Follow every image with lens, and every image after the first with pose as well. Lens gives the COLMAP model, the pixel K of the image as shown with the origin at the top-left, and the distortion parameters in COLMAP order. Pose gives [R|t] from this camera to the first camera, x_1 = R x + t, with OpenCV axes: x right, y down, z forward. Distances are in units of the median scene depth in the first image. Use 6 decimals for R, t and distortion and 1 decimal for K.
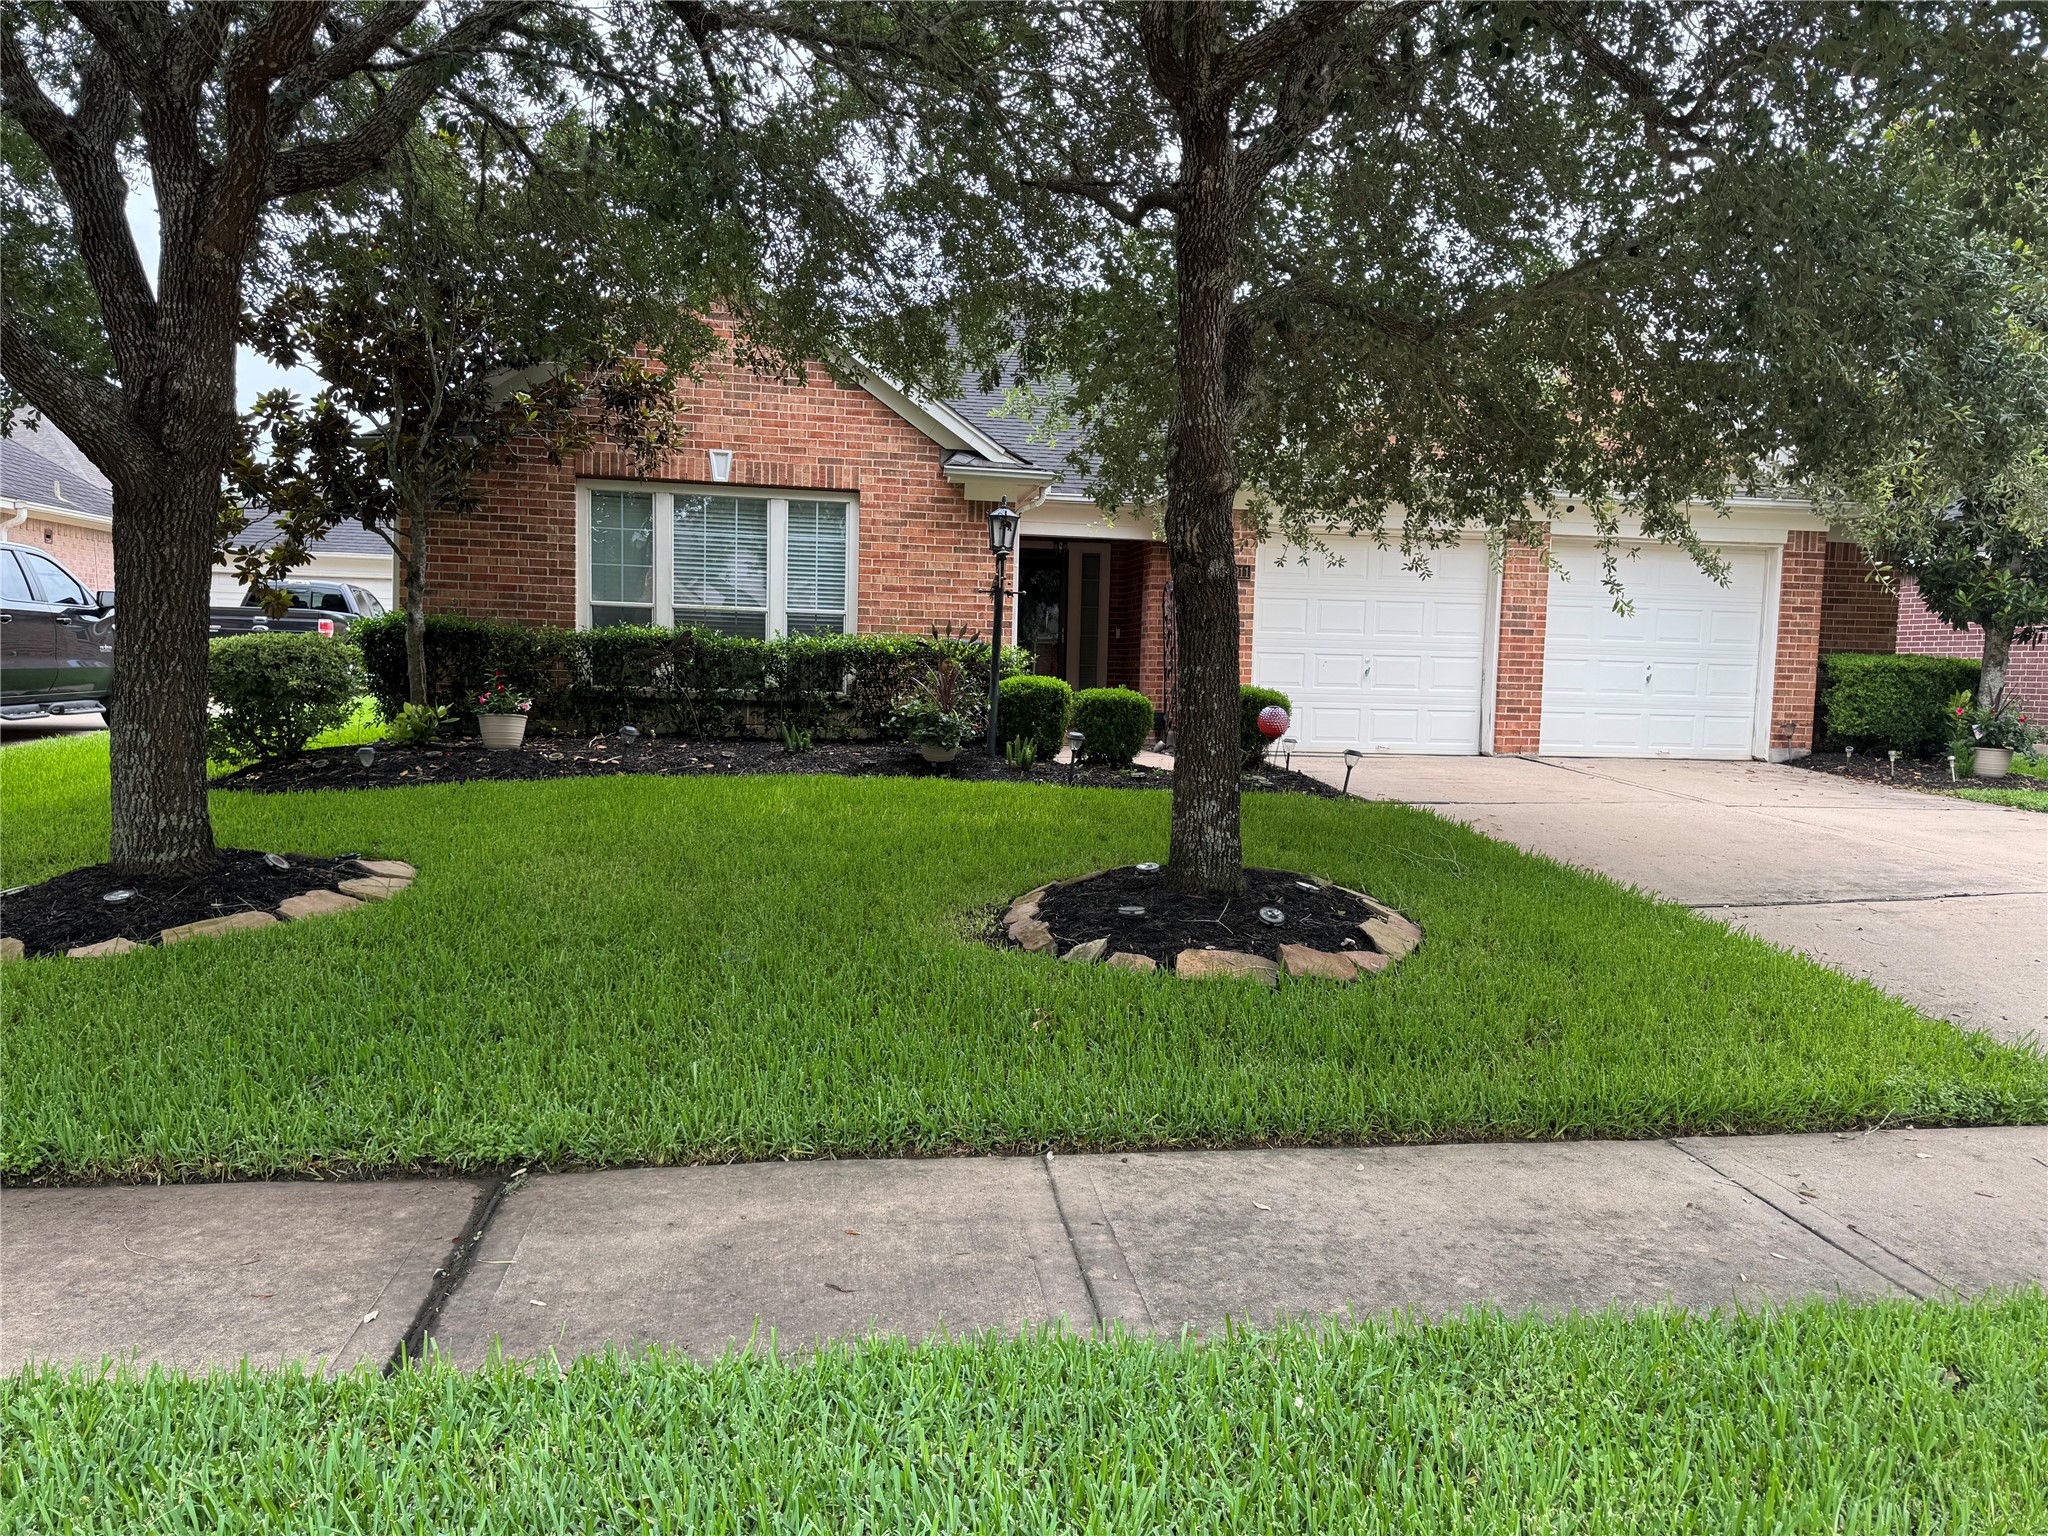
lens RADIAL K [[1454.1, 0, 1034.0], [0, 1454.1, 769.1], [0, 0, 1]] dist [0.043599, -0.040206]
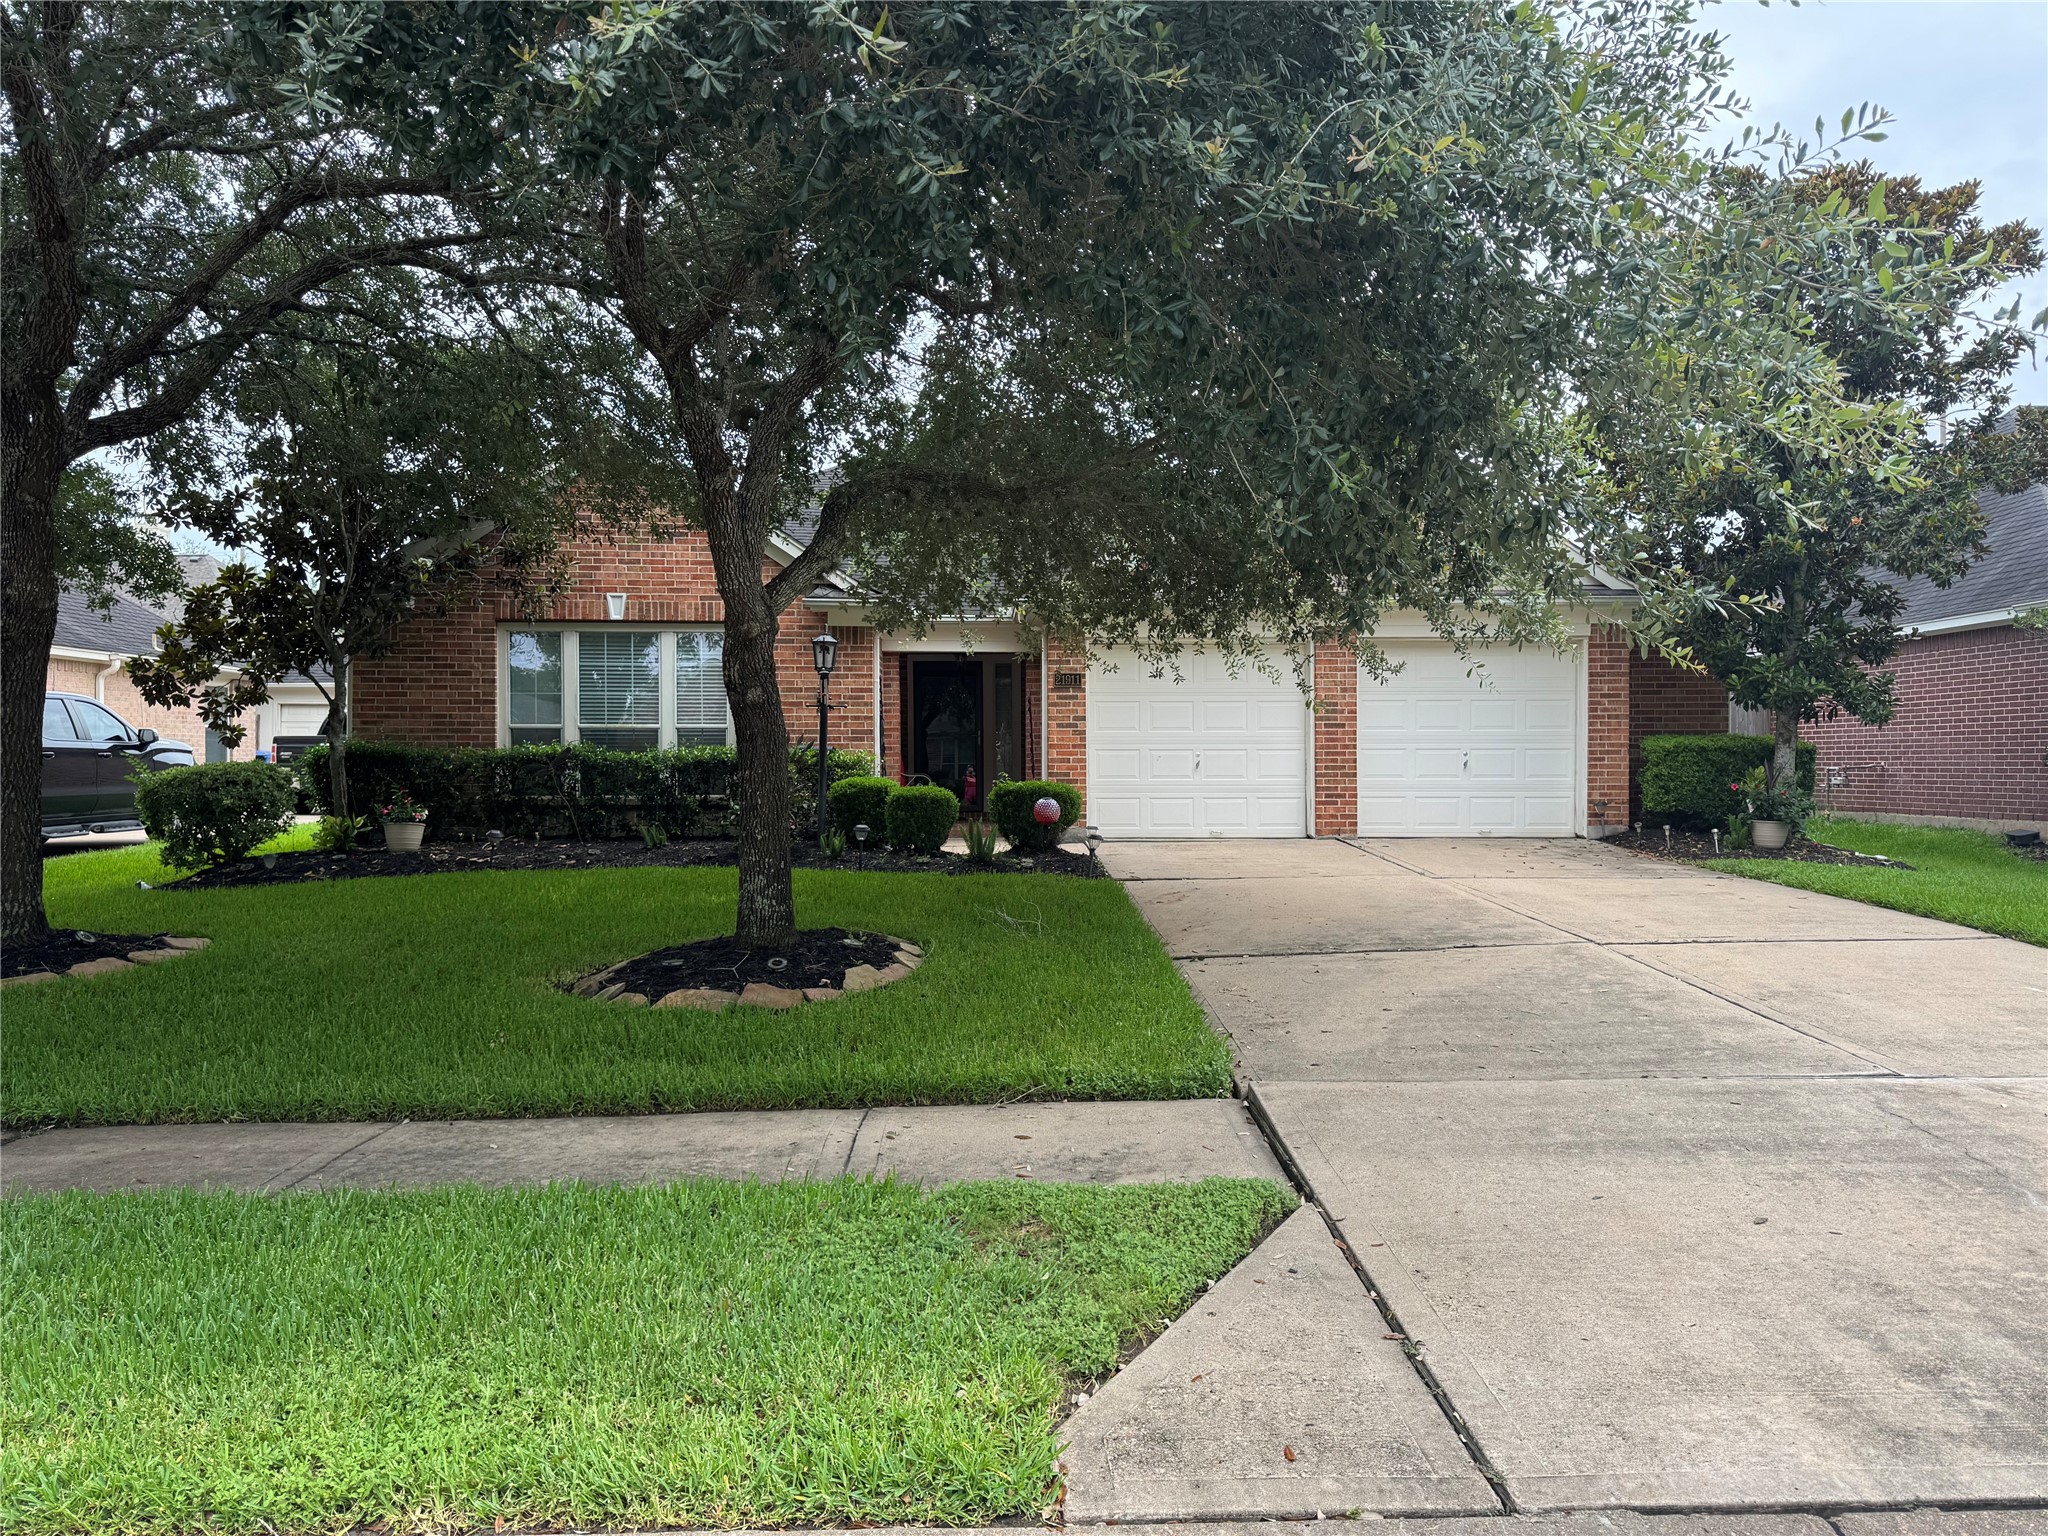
lens RADIAL K [[1454.1, 0, 1034.5], [0, 1454.1, 755.9], [0, 0, 1]] dist [0.043599, -0.040206]
pose [[0.993502, -0.029528, -0.109919, 0.245994], [0.021051, 0.996770, -0.077499, 0.010420], [0.111852, 0.074681, 0.990915, -0.118762]]
